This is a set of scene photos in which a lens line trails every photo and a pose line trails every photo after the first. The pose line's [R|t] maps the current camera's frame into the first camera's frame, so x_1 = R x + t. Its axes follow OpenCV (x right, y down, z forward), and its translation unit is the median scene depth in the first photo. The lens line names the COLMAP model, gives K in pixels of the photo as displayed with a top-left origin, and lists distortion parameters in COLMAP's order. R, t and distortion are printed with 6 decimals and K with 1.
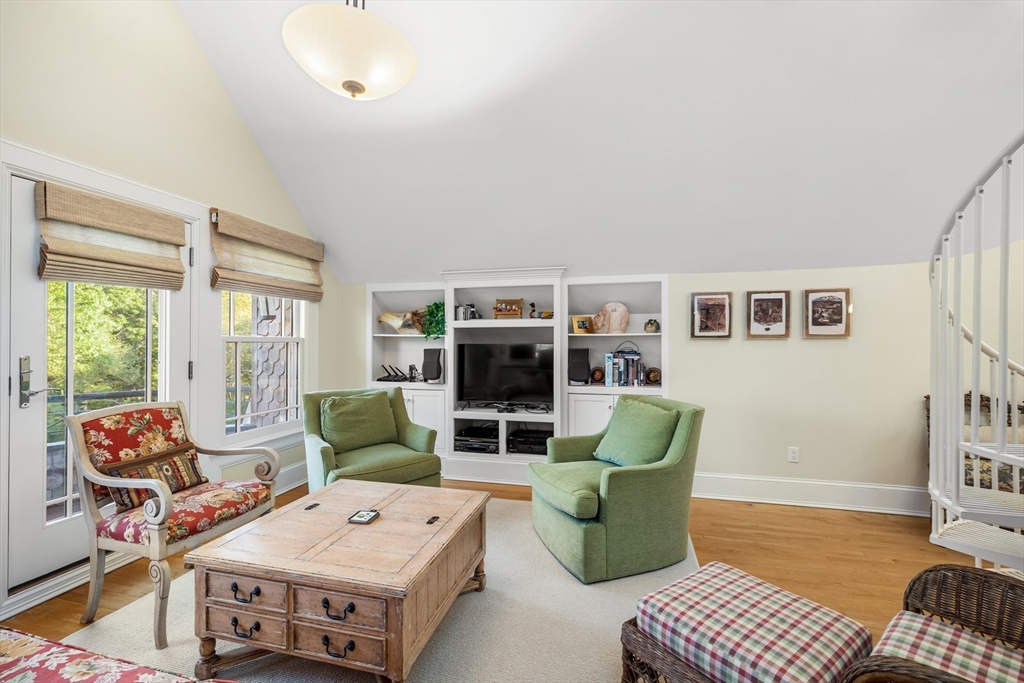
lens RADIAL K [[431.5, 0, 511.3], [0, 431.5, 339.3], [0, 0, 1]] dist [0.002363, -0.000366]
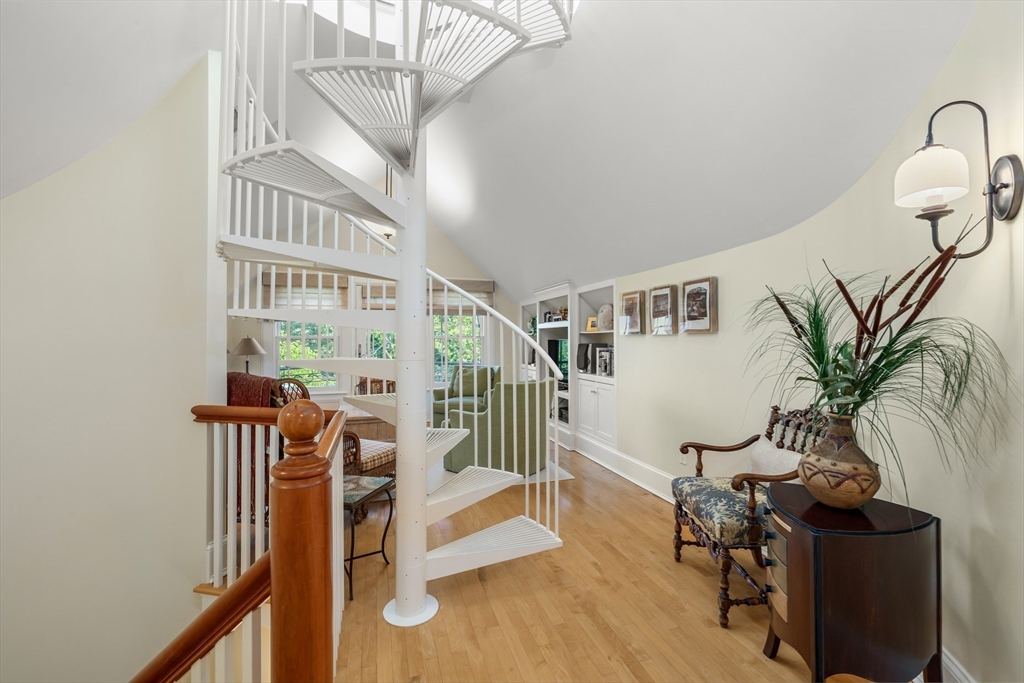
lens RADIAL K [[431.5, 0, 509.6], [0, 431.5, 337.7], [0, 0, 1]] dist [0.002363, -0.000366]
pose [[0.529612, -0.003715, -0.848232, 1.308059], [0.007779, 0.999970, 0.000477, 0.002918], [0.848204, -0.006851, 0.529625, 0.178649]]
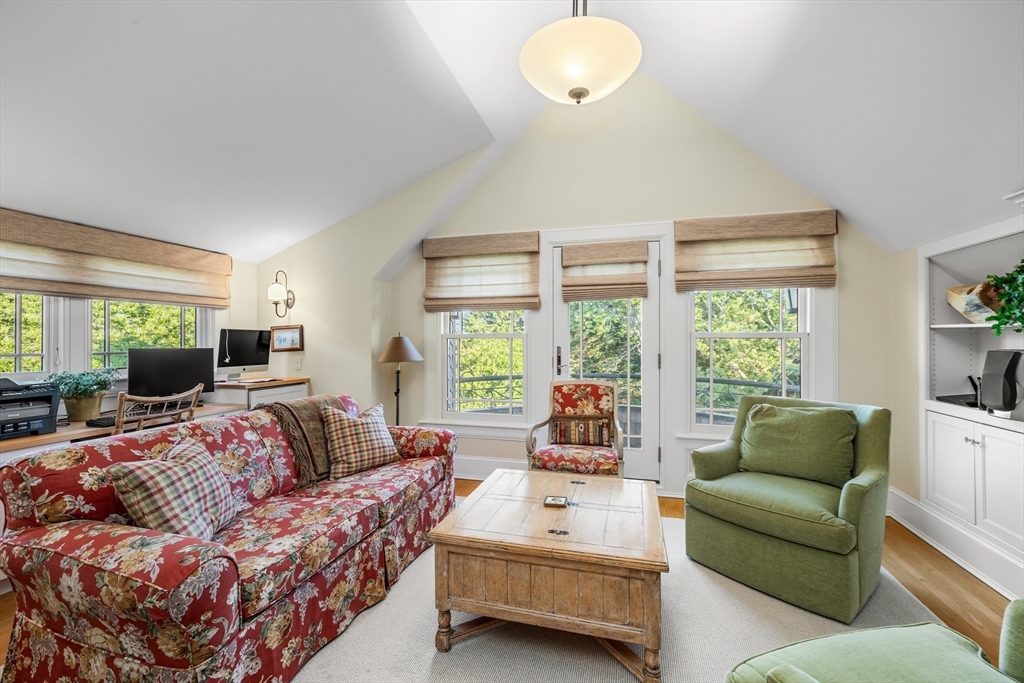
lens RADIAL K [[431.5, 0, 514.0], [0, 431.5, 338.5], [0, 0, 1]] dist [0.002363, -0.000366]
pose [[-0.013860, -0.002239, -0.999901, 0.427222], [0.007408, 0.999970, -0.002342, 0.006397], [0.999876, -0.007440, -0.013843, 0.538391]]
